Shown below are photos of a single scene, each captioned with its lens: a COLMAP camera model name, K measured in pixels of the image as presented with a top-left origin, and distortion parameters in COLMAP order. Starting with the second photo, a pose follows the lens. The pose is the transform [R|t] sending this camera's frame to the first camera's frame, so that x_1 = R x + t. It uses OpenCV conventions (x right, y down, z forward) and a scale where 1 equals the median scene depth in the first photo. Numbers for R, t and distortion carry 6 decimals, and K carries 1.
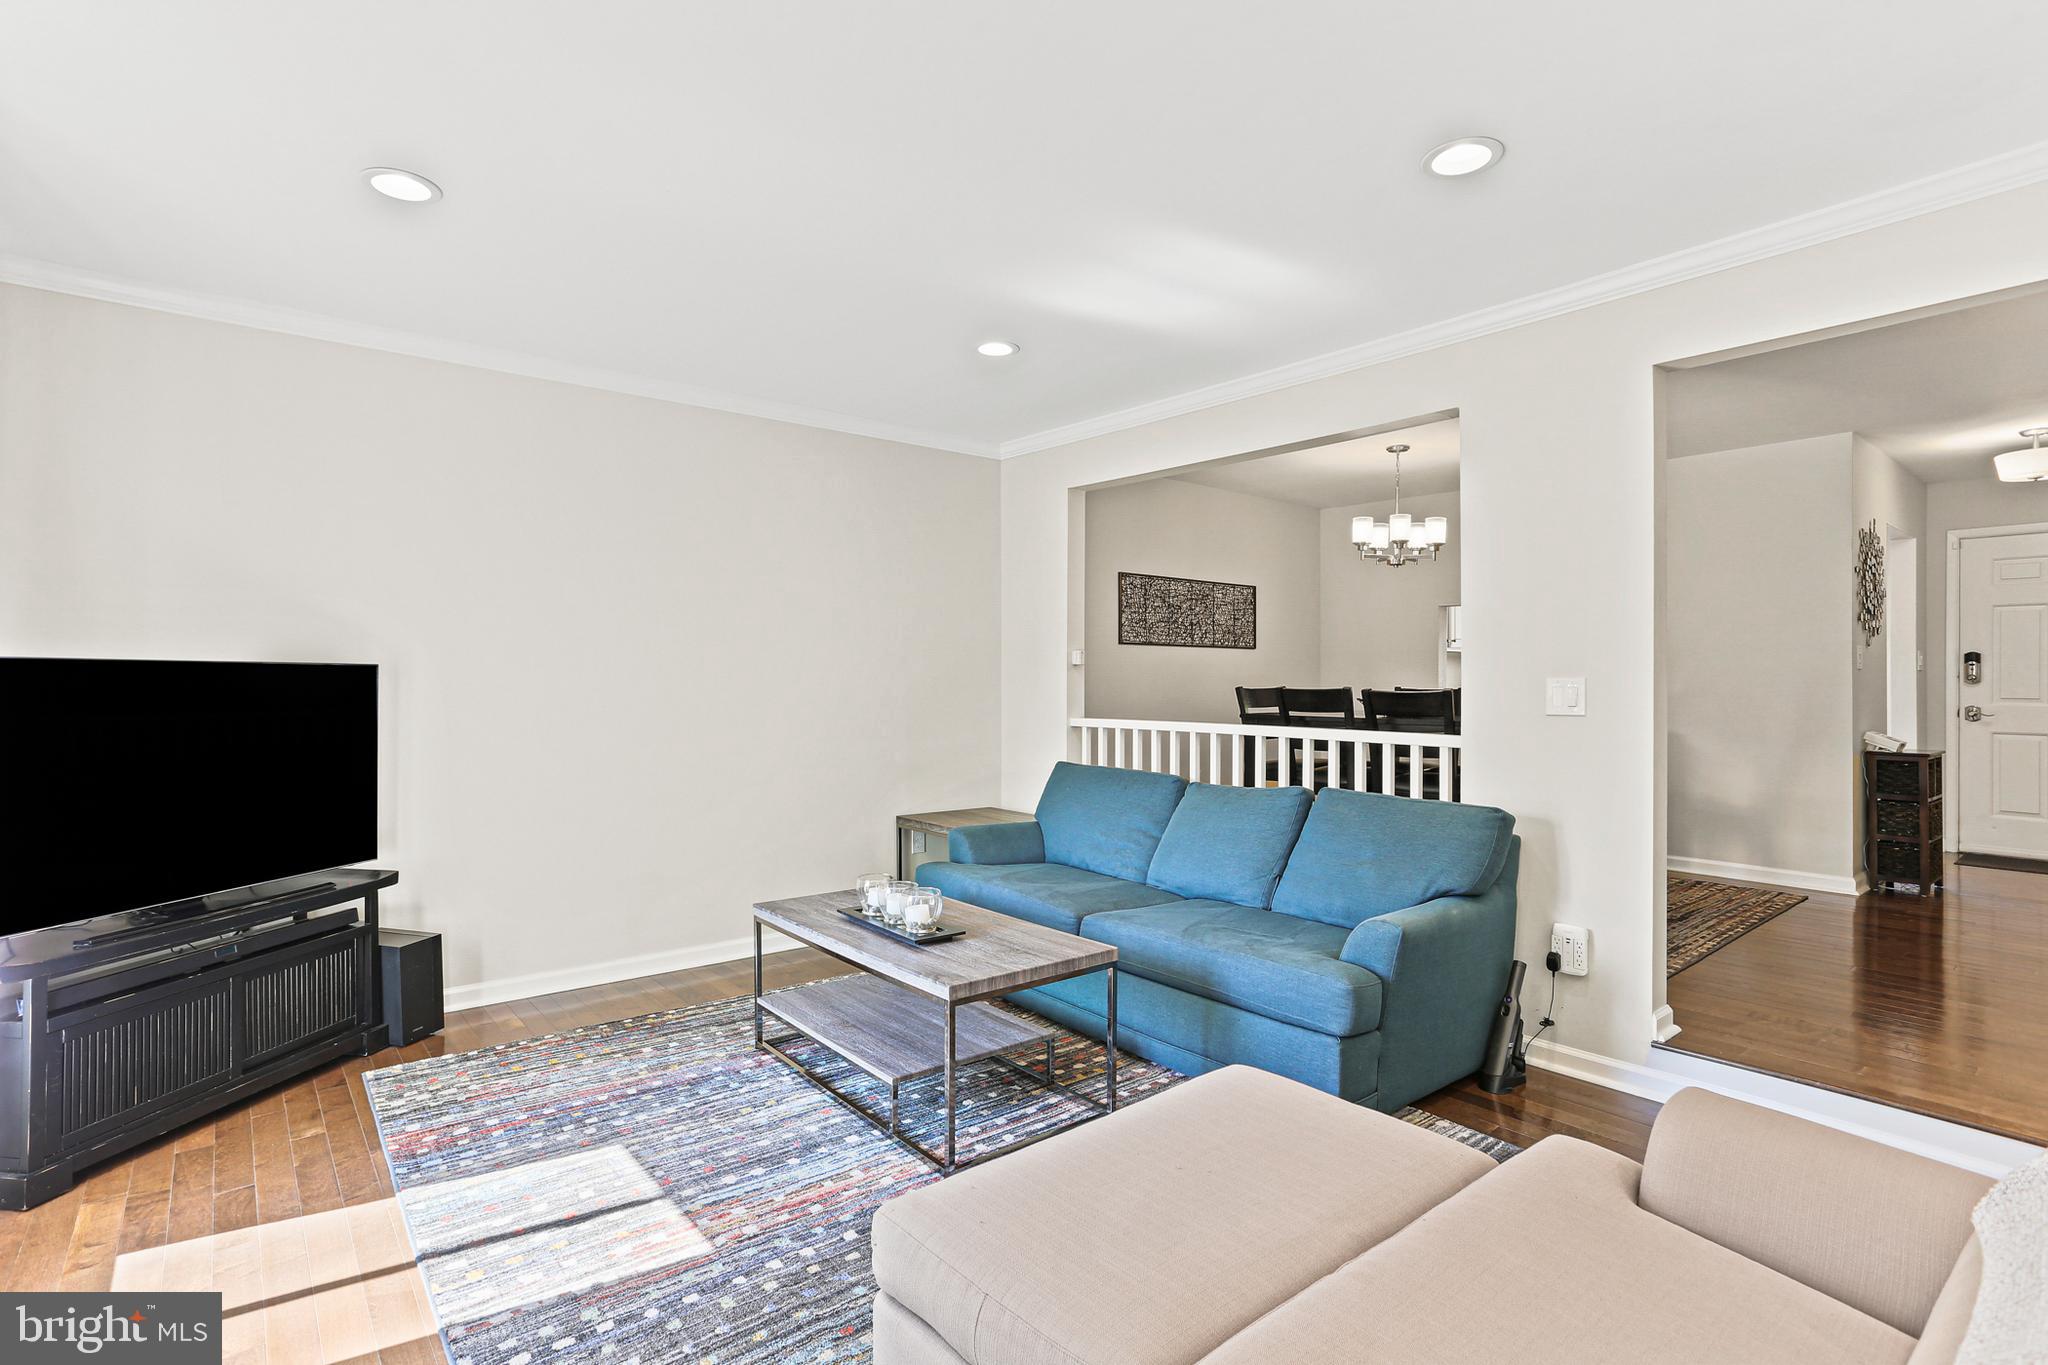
lens RADIAL K [[992.2, 0, 1014.1], [0, 992.2, 677.9], [0, 0, 1]] dist [-0.068177, 0.034202]
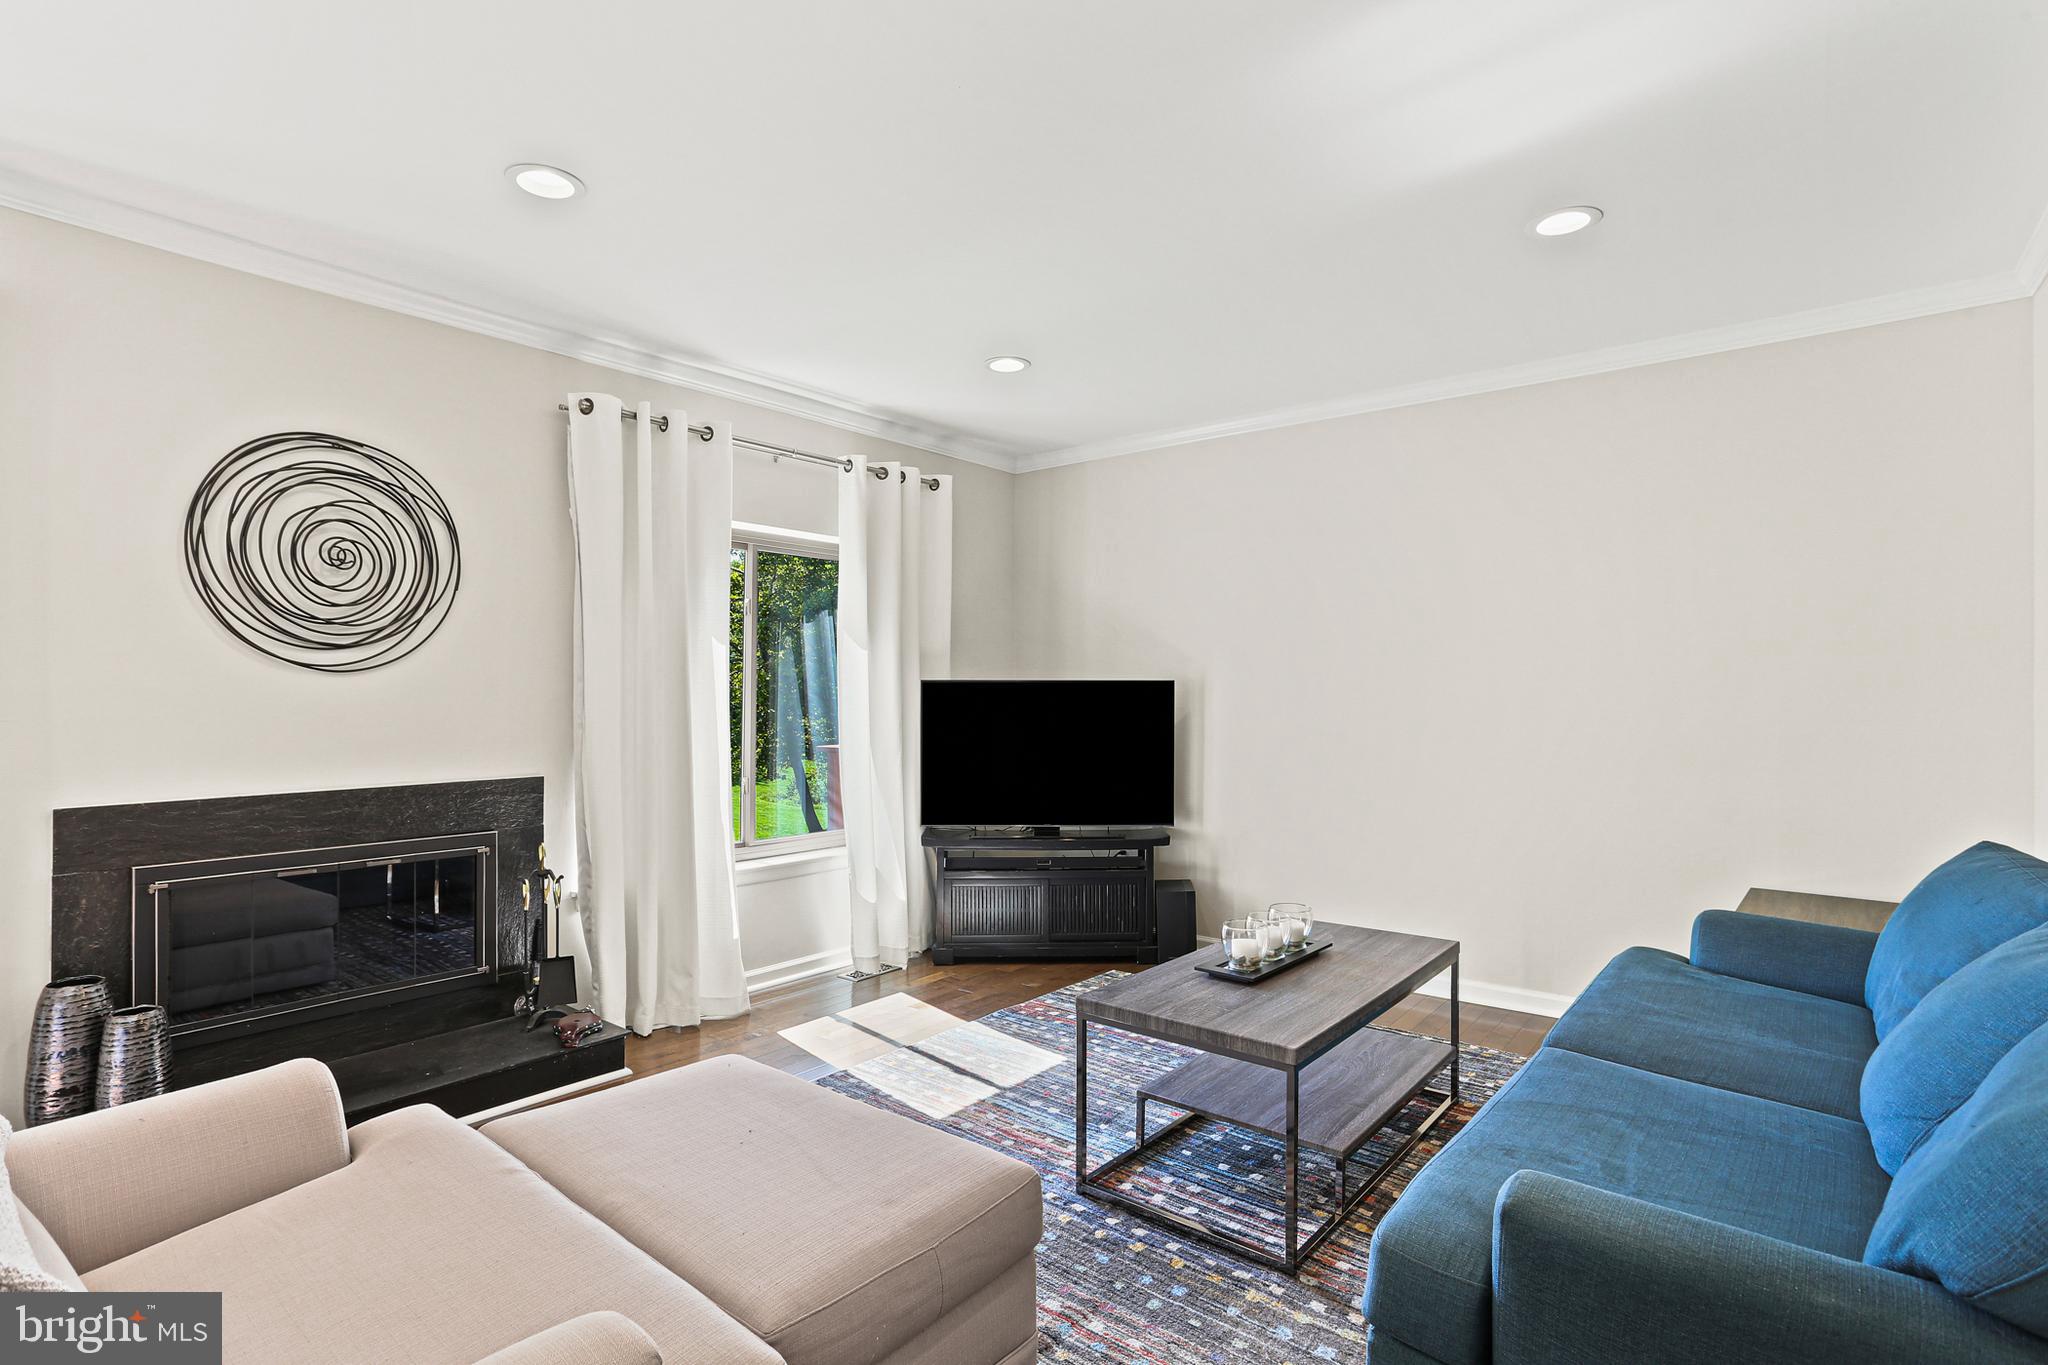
lens RADIAL K [[992.2, 0, 1014.1], [0, 992.2, 677.9], [0, 0, 1]] dist [-0.068177, 0.034202]
pose [[0.196092, -0.010906, -0.980525, 0.808479], [-0.001032, 0.999935, -0.011328, 0.000855], [0.980585, 0.003233, 0.196068, 0.656337]]
